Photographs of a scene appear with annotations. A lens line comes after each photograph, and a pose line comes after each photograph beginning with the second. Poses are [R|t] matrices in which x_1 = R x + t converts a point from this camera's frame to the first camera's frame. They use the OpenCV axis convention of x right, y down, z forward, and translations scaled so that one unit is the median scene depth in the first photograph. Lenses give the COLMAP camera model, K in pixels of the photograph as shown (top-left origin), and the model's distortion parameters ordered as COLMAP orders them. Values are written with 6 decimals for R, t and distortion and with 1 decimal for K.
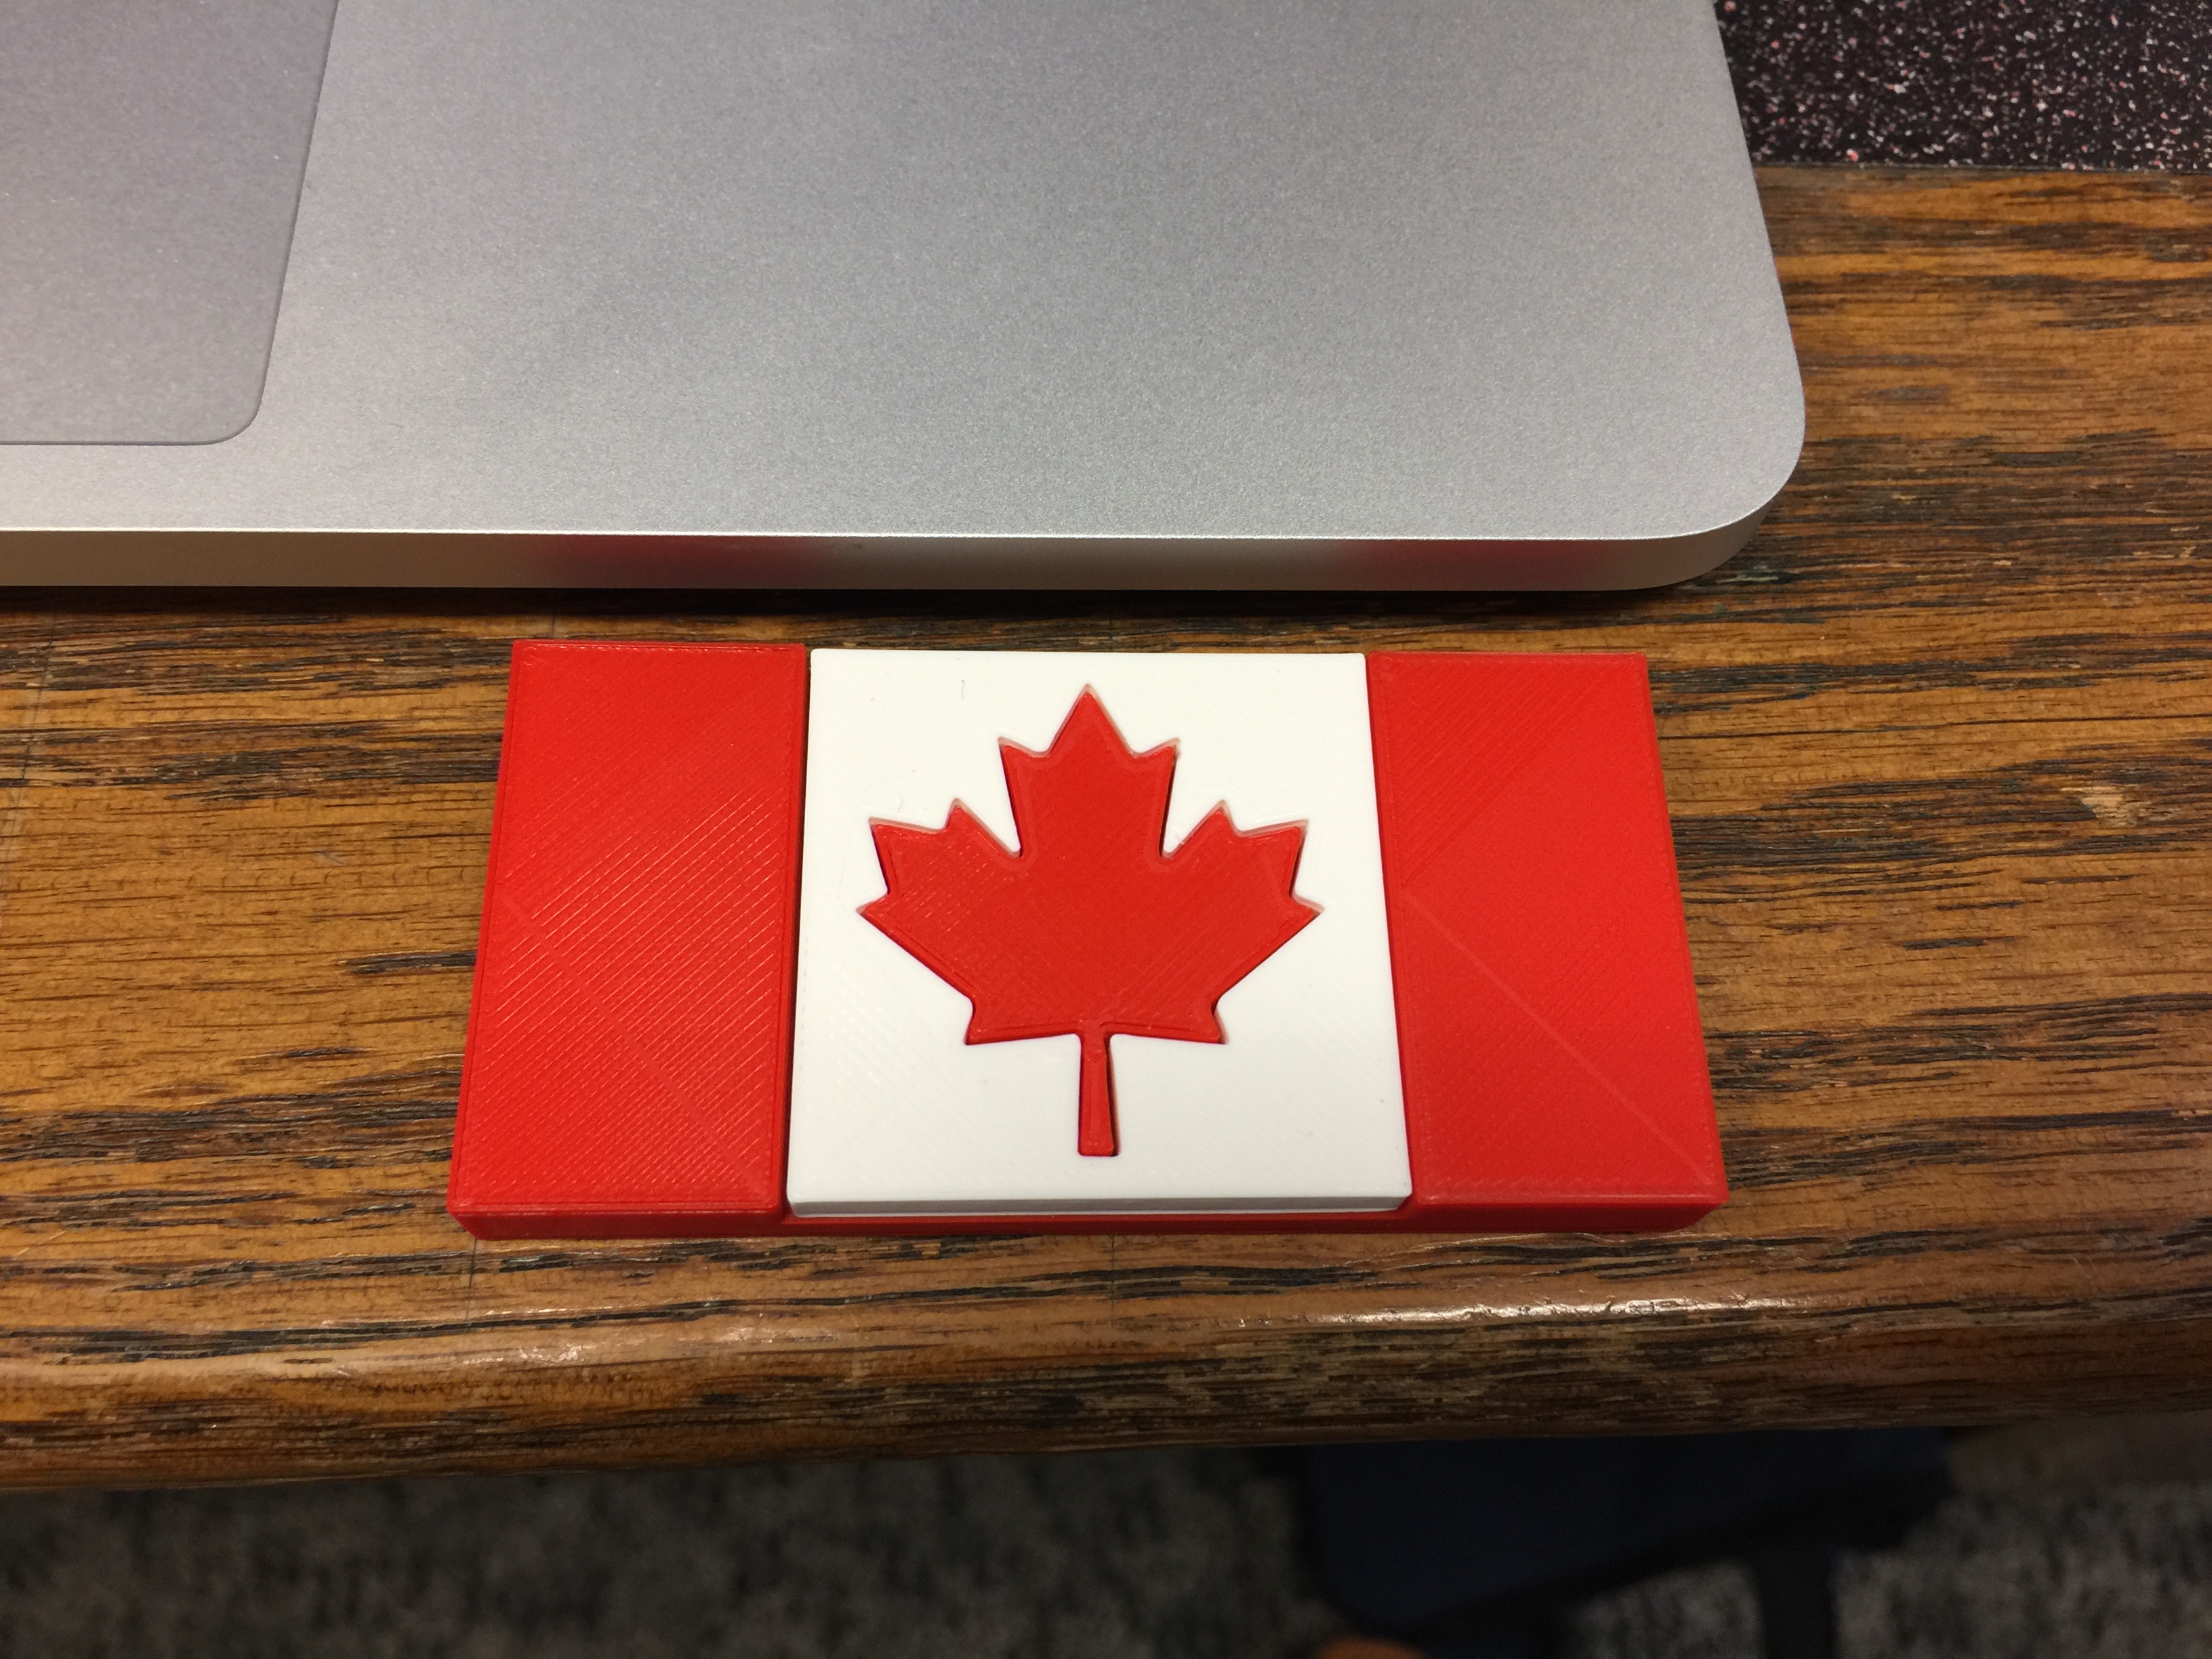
lens RADIAL K [[1848.7, 0, 1124.3], [0, 1848.7, 823.1], [0, 0, 1]] dist [0.055377, -0.104545]
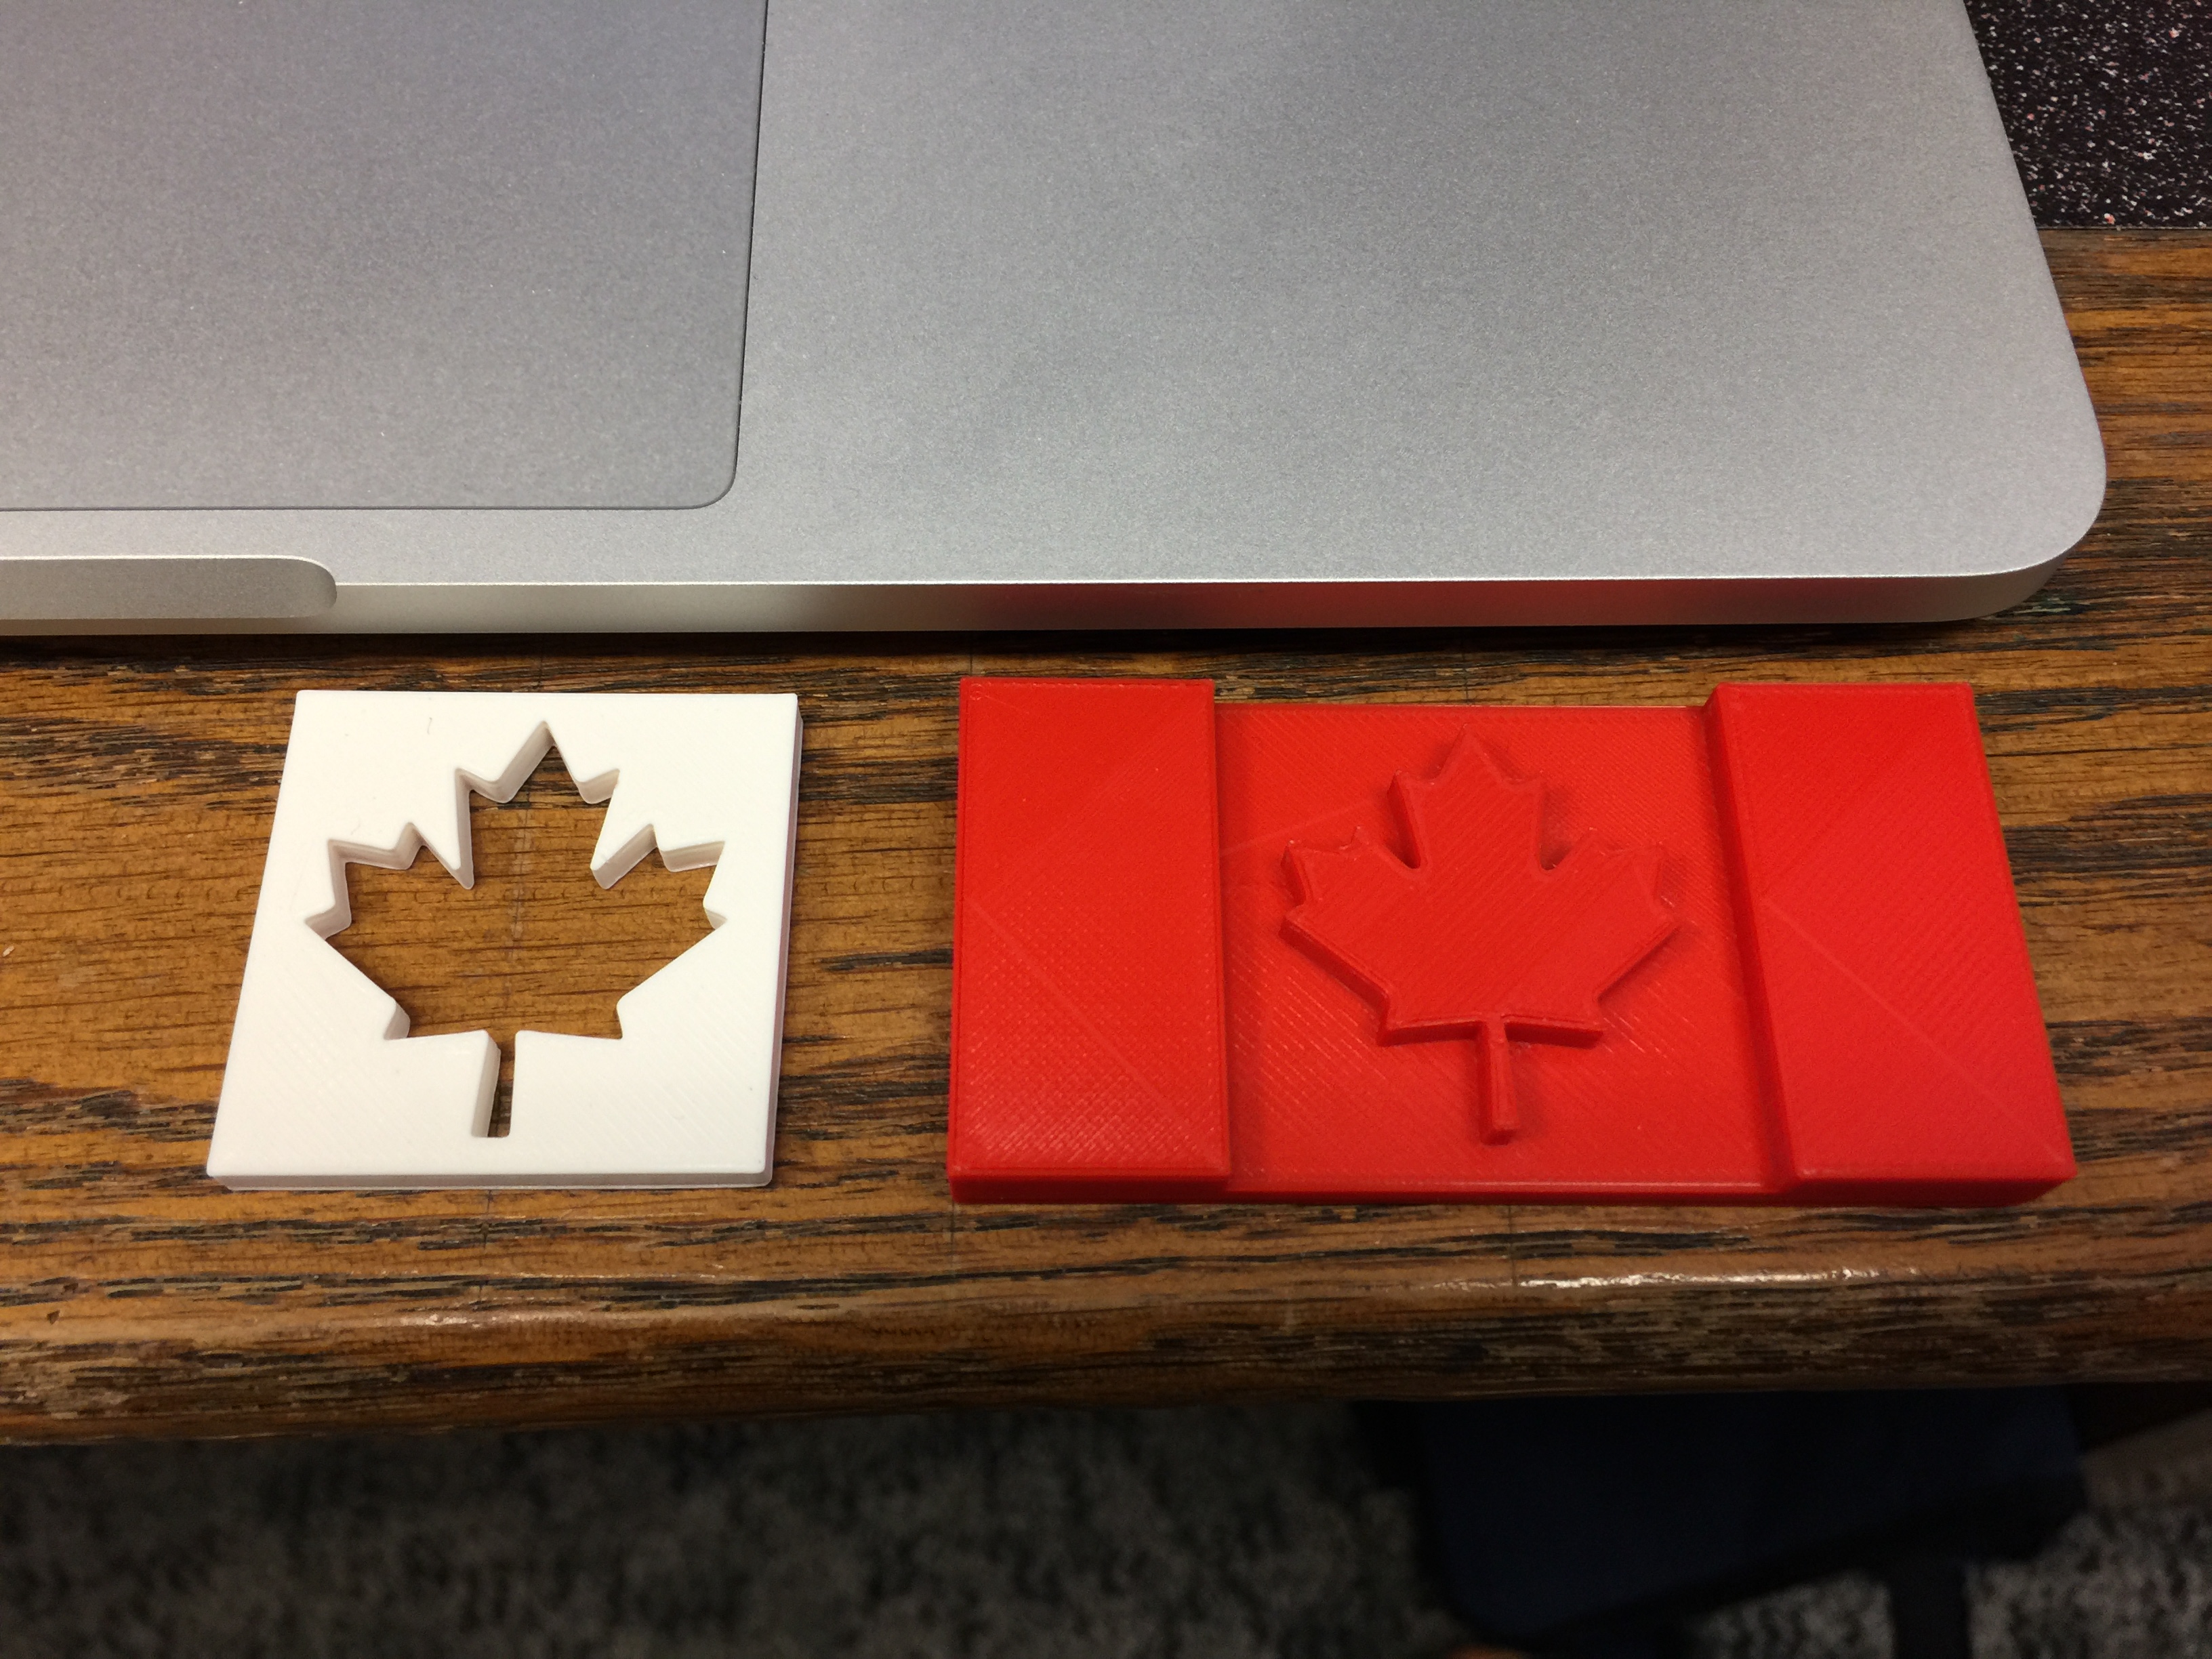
lens RADIAL K [[1848.7, 0, 1107.4], [0, 1848.7, 826.7], [0, 0, 1]] dist [0.055377, -0.104545]
pose [[0.999320, -0.005448, -0.036460, -0.187985], [0.005042, 0.999924, -0.011215, 0.005792], [0.036519, 0.011023, 0.999272, -0.120910]]
